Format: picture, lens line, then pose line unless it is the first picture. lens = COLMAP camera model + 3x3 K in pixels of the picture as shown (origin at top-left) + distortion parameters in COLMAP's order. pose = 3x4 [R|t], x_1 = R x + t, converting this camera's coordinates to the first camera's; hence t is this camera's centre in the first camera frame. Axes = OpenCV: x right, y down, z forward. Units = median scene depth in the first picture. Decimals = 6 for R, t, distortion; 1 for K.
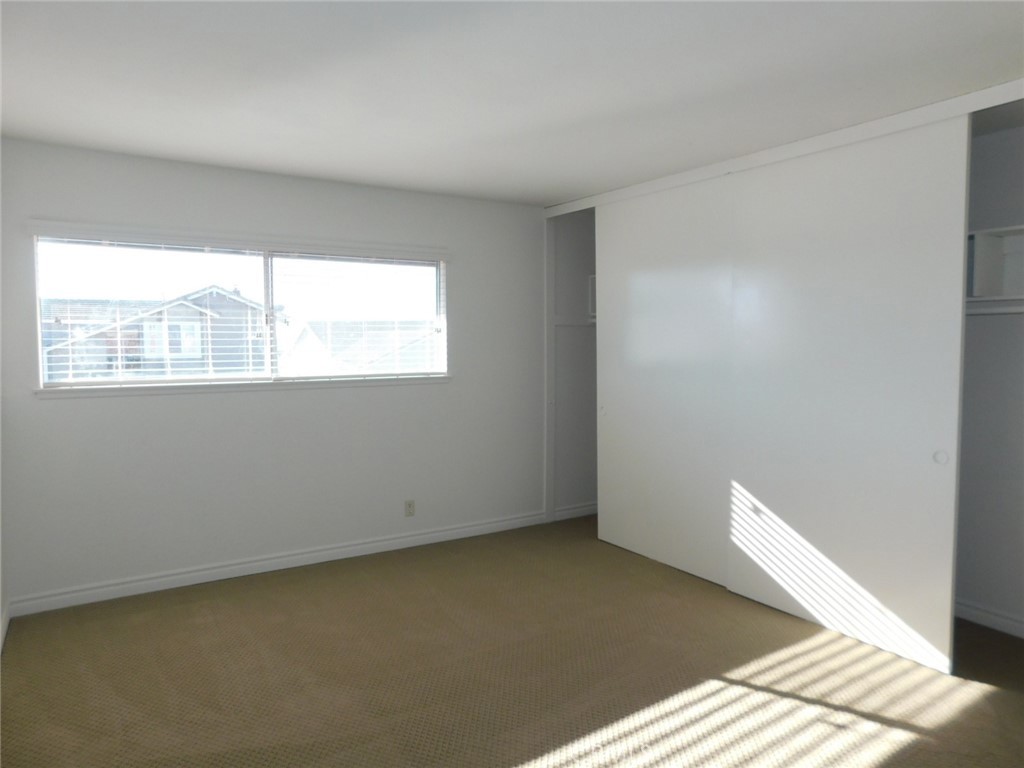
lens RADIAL K [[675.6, 0, 512.0], [0, 675.6, 384.0], [0, 0, 1]] dist [-0.063810, 0.051974]
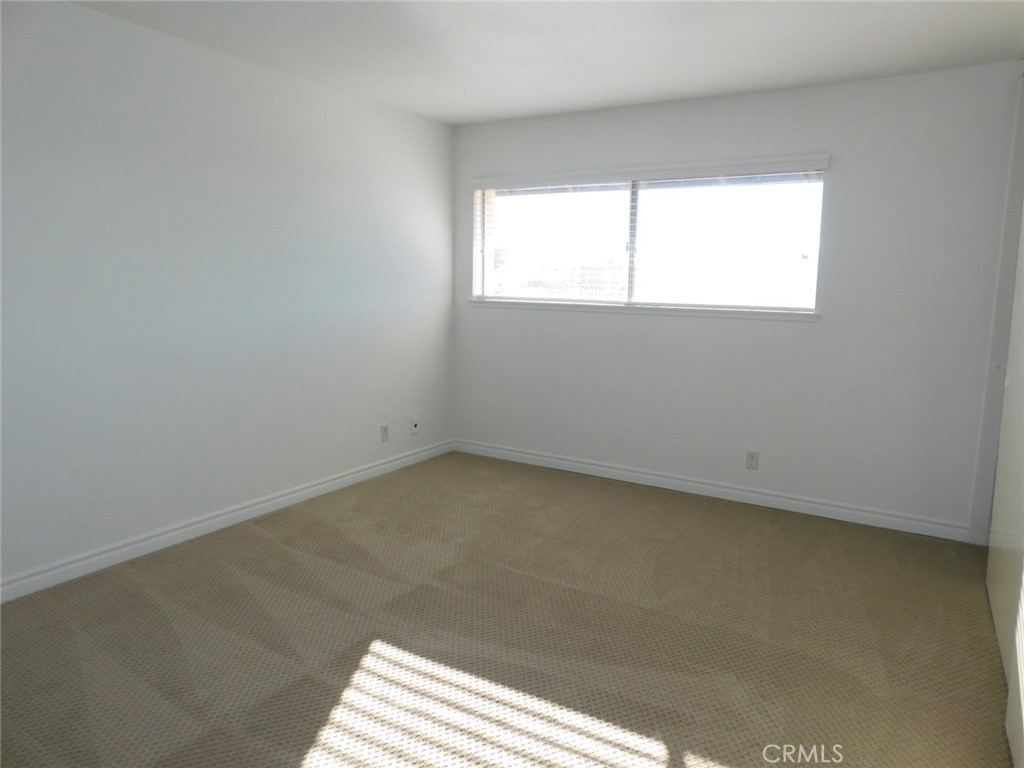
lens RADIAL K [[692.7, 0, 513.1], [0, 692.7, 378.9], [0, 0, 1]] dist [-0.061767, 0.061496]
pose [[0.409981, 0.147104, -0.900153, 0.550505], [-0.066769, 0.989101, 0.131229, -0.019254], [0.909647, 0.006301, 0.415334, 0.364789]]
